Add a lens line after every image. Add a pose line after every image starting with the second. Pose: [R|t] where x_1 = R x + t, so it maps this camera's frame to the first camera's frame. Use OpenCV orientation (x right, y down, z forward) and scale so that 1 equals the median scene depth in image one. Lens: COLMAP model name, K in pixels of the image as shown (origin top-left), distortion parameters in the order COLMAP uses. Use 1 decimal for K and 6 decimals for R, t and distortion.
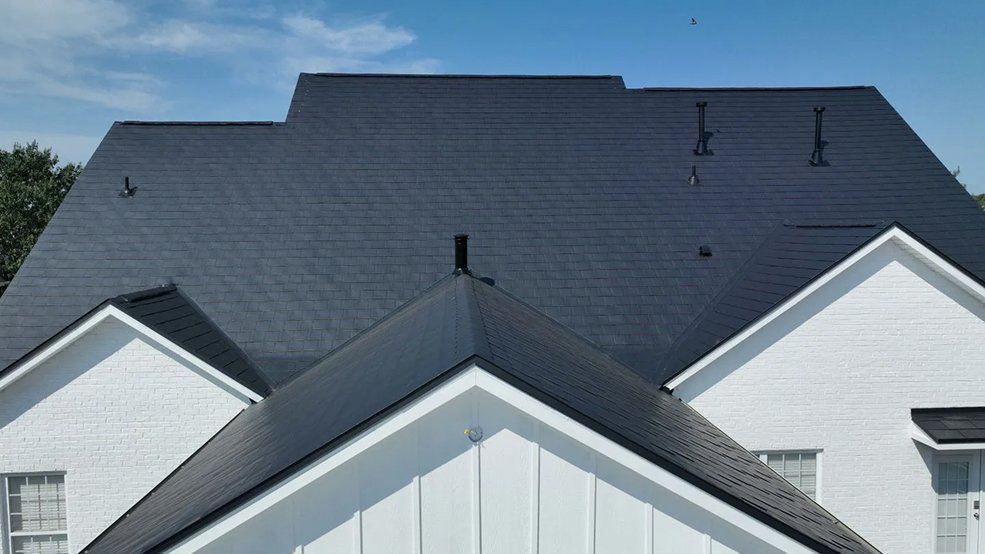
lens RADIAL K [[709.6, 0, 492.5], [0, 709.6, 277.0], [0, 0, 1]] dist [-0.007235, -0.002864]
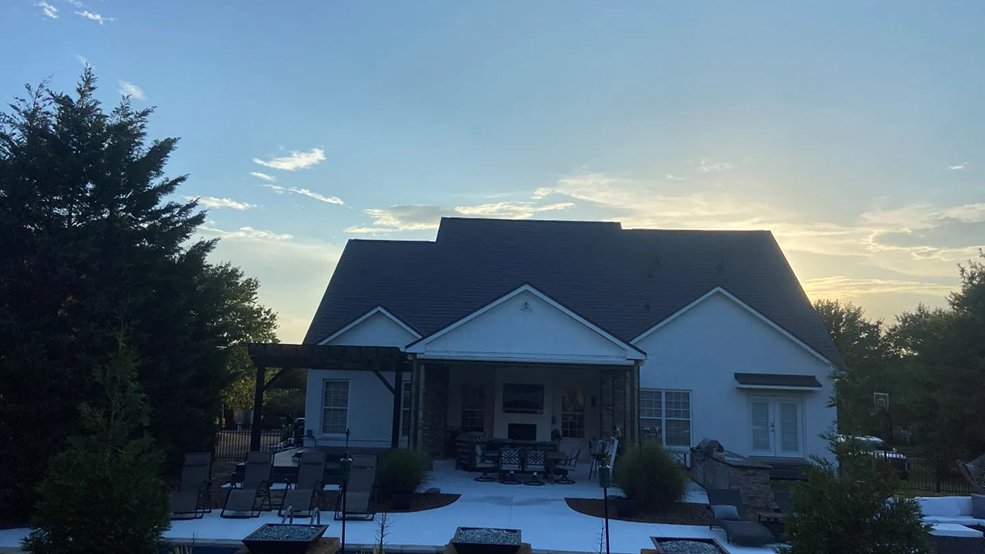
lens RADIAL K [[709.6, 0, 492.5], [0, 709.6, 277.0], [0, 0, 1]] dist [-0.007235, -0.002864]
pose [[0.995288, 0.024169, -0.093902, 0.041355], [-0.042699, 0.978729, -0.200663, 0.241979], [0.087054, 0.203727, 0.975150, -0.802419]]
